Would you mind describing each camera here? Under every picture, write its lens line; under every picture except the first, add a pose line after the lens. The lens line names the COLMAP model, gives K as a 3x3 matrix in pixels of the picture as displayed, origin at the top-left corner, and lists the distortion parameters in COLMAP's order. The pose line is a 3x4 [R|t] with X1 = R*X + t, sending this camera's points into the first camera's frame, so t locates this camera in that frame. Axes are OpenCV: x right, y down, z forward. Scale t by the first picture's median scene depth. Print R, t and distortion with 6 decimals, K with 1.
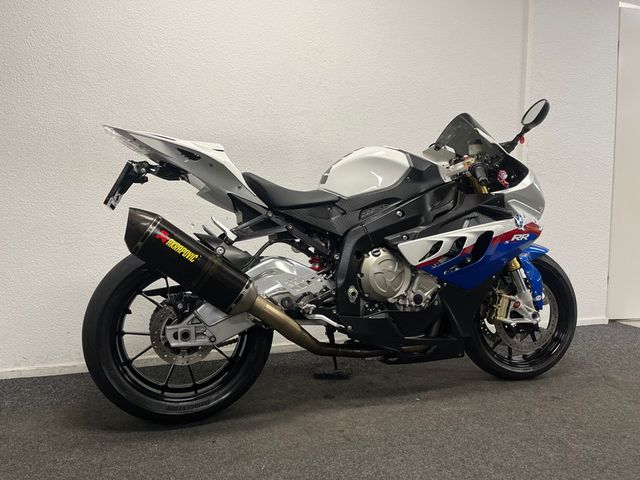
lens RADIAL K [[482.1, 0, 322.8], [0, 482.1, 243.0], [0, 0, 1]] dist [0.053267, -0.065556]
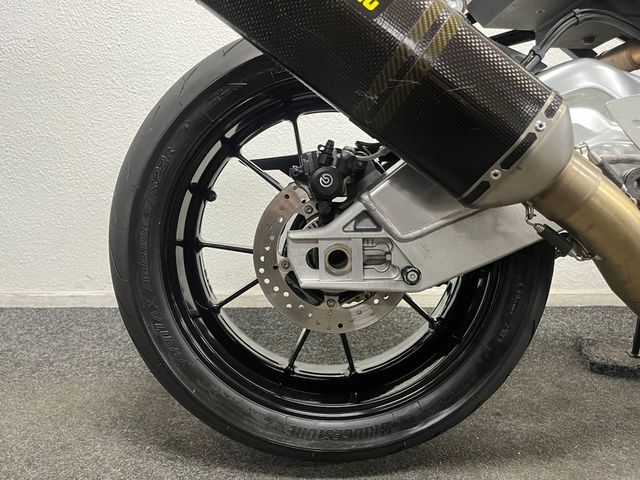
lens RADIAL K [[482.1, 0, 320.2], [0, 482.1, 240.7], [0, 0, 1]] dist [0.053267, -0.065556]
pose [[0.956005, 0.062578, -0.286597, -0.186092], [-0.024975, 0.990797, 0.133030, 0.123597], [0.292284, -0.120019, 0.948770, 0.629731]]
